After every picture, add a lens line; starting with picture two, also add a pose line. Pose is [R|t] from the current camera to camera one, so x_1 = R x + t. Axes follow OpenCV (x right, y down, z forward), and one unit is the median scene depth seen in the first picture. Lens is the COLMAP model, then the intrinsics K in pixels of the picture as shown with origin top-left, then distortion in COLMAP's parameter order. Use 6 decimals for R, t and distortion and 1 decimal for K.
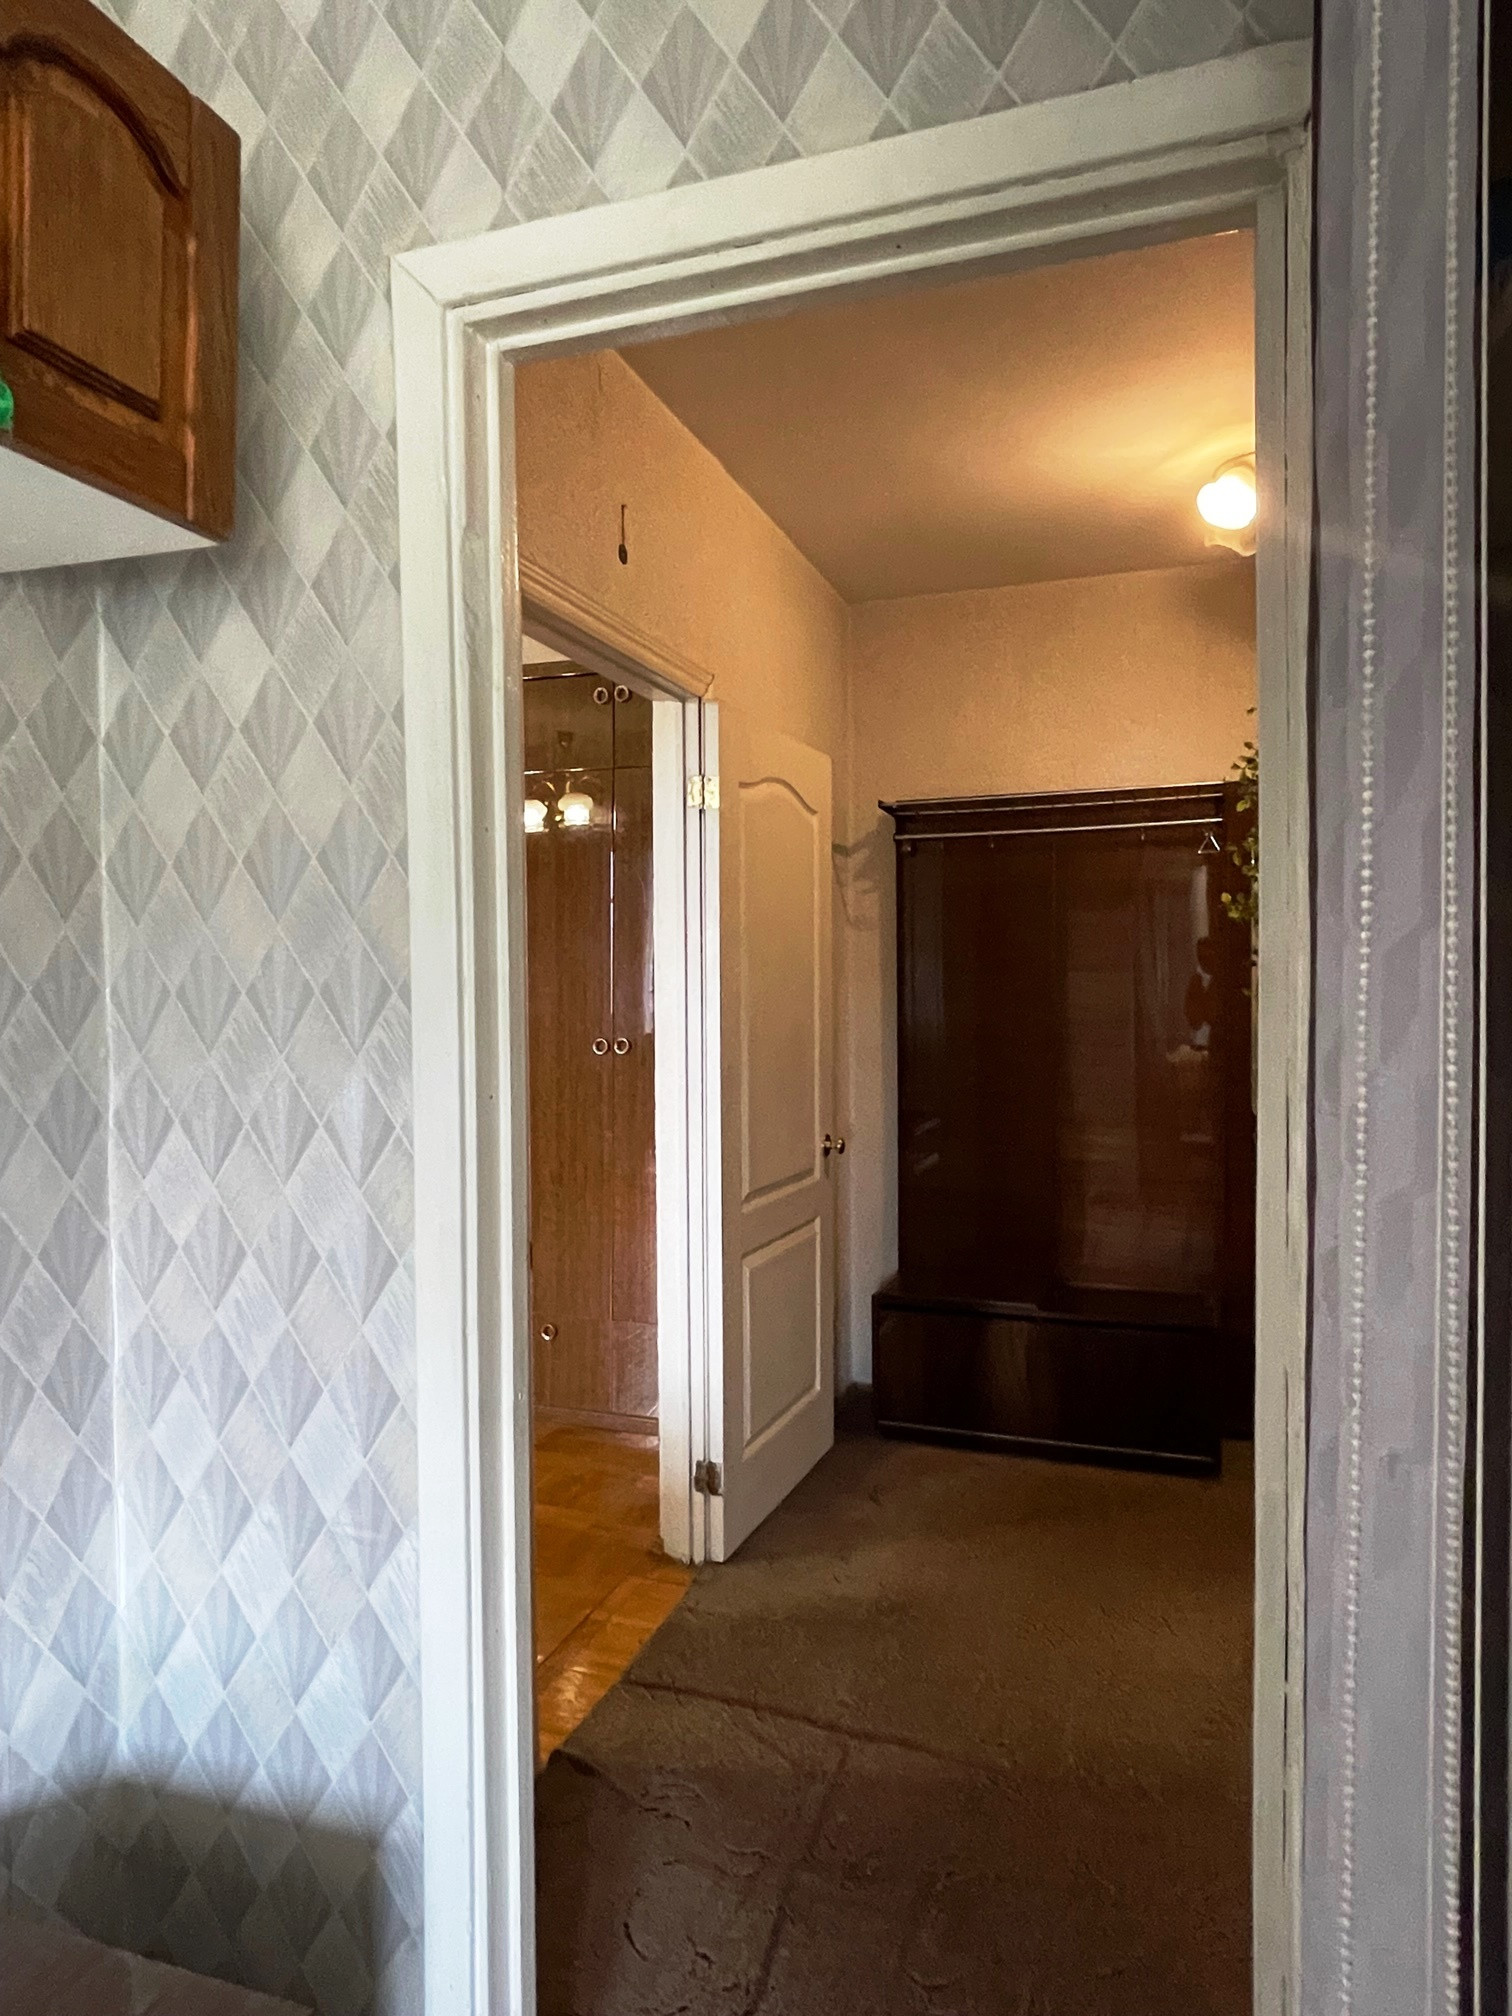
lens RADIAL K [[1266.3, 0, 756.5], [0, 1266.3, 1008.5], [0, 0, 1]] dist [0.001805, -0.004255]
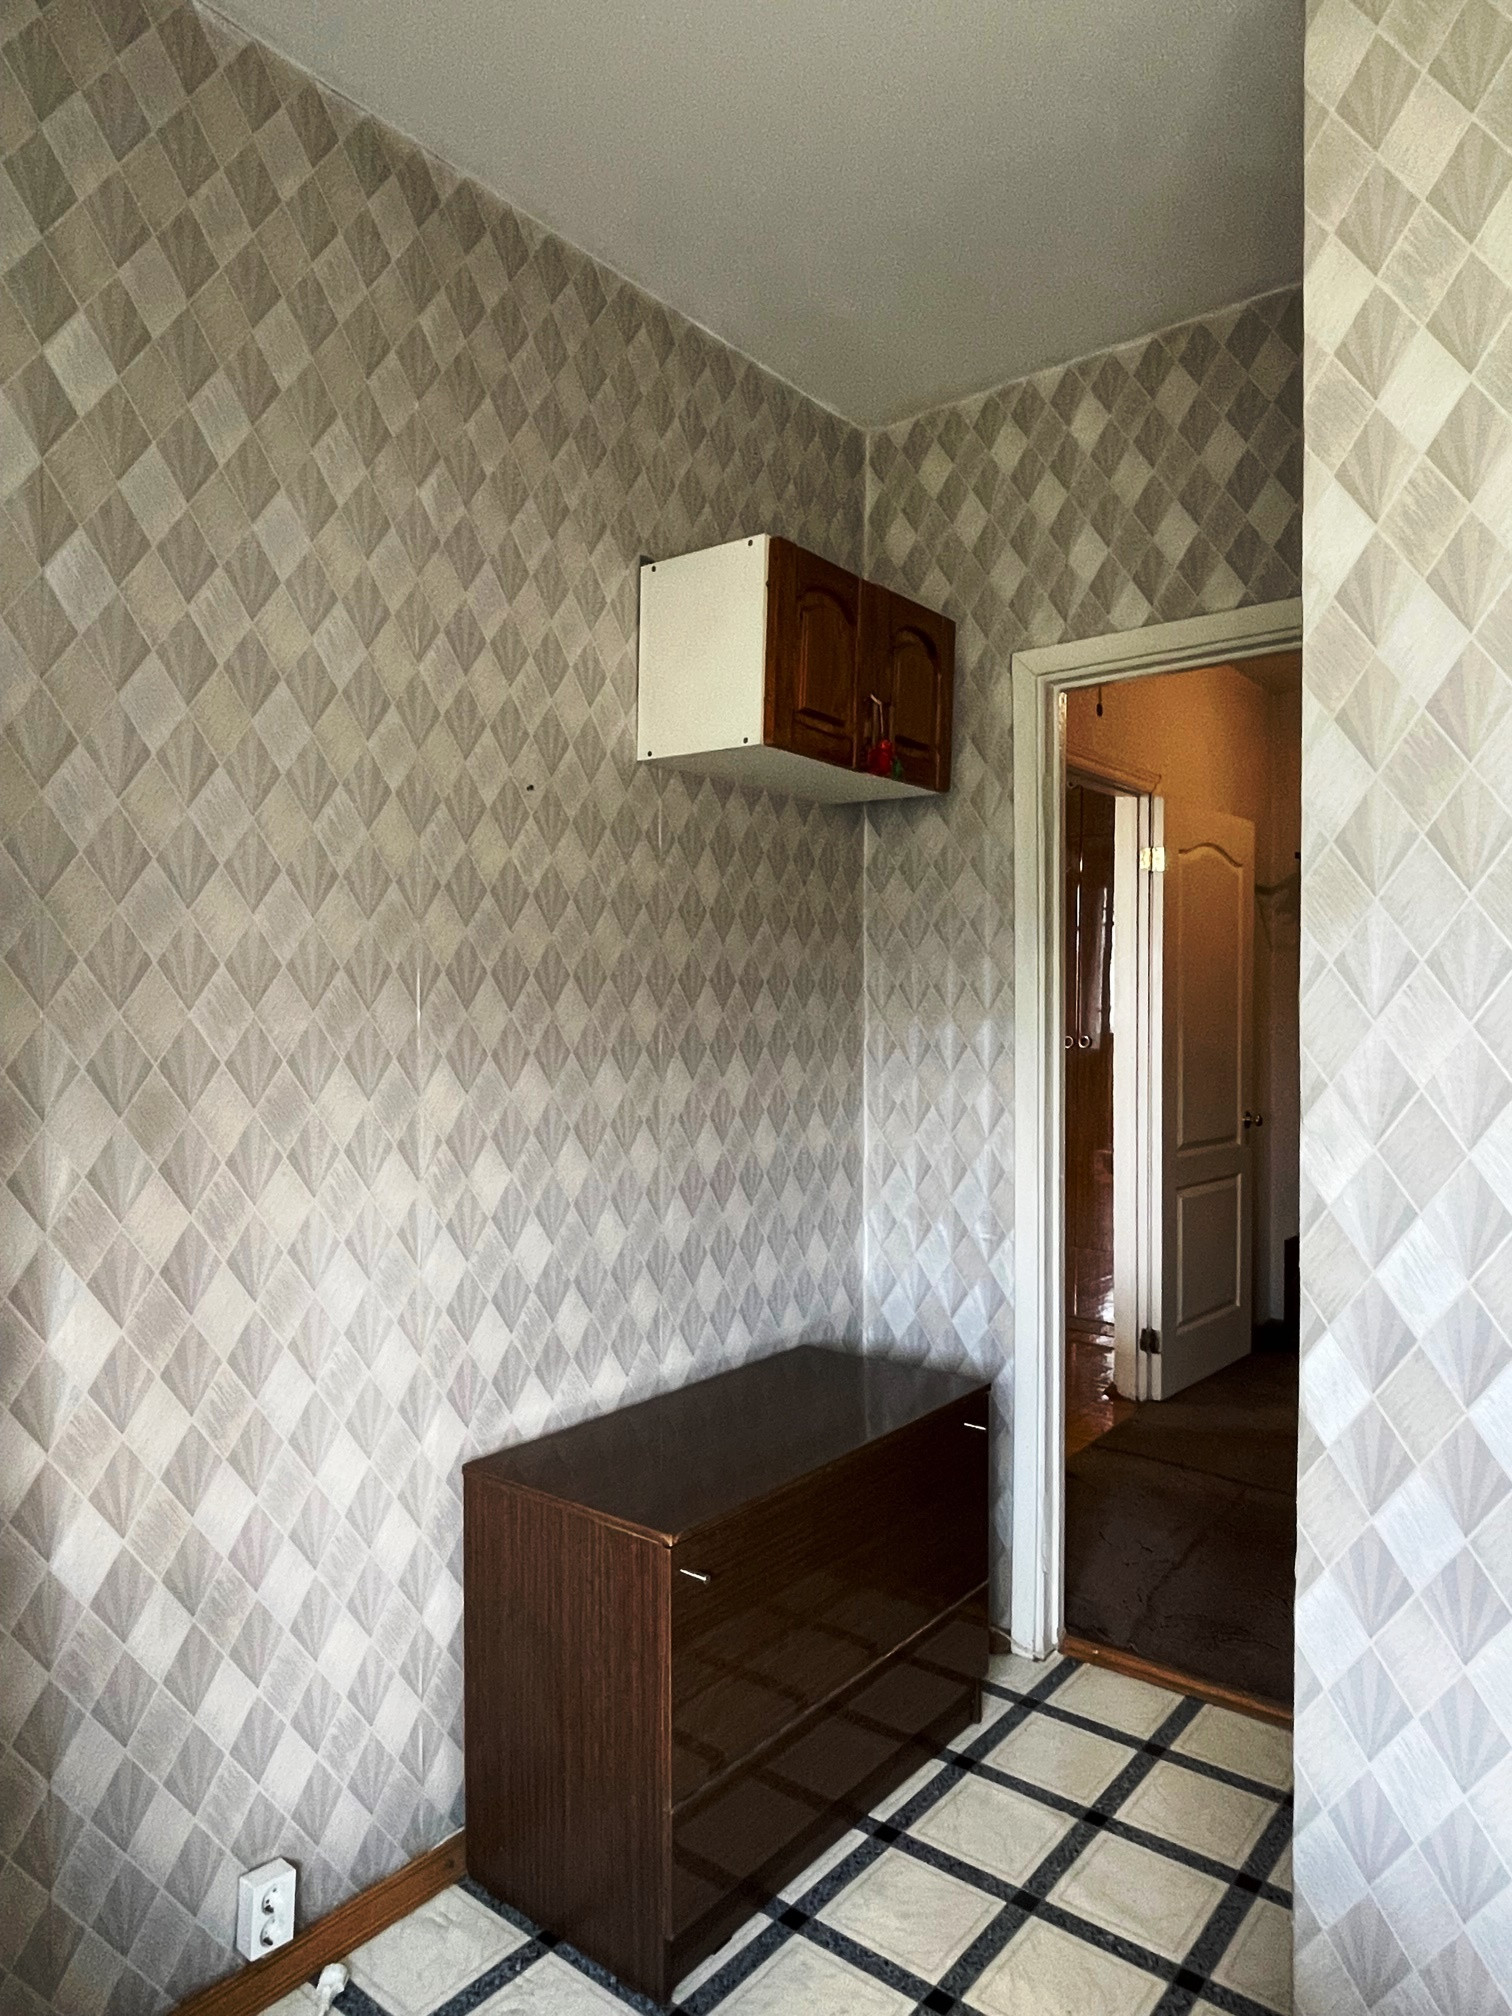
lens RADIAL K [[1266.3, 0, 743.6], [0, 1266.3, 1017.7], [0, 0, 1]] dist [0.001805, -0.004255]
pose [[0.940421, 0.009797, -0.339872, 0.027791], [-0.013988, 0.999853, -0.009883, 0.066259], [0.339725, 0.014048, 0.940420, -1.121904]]
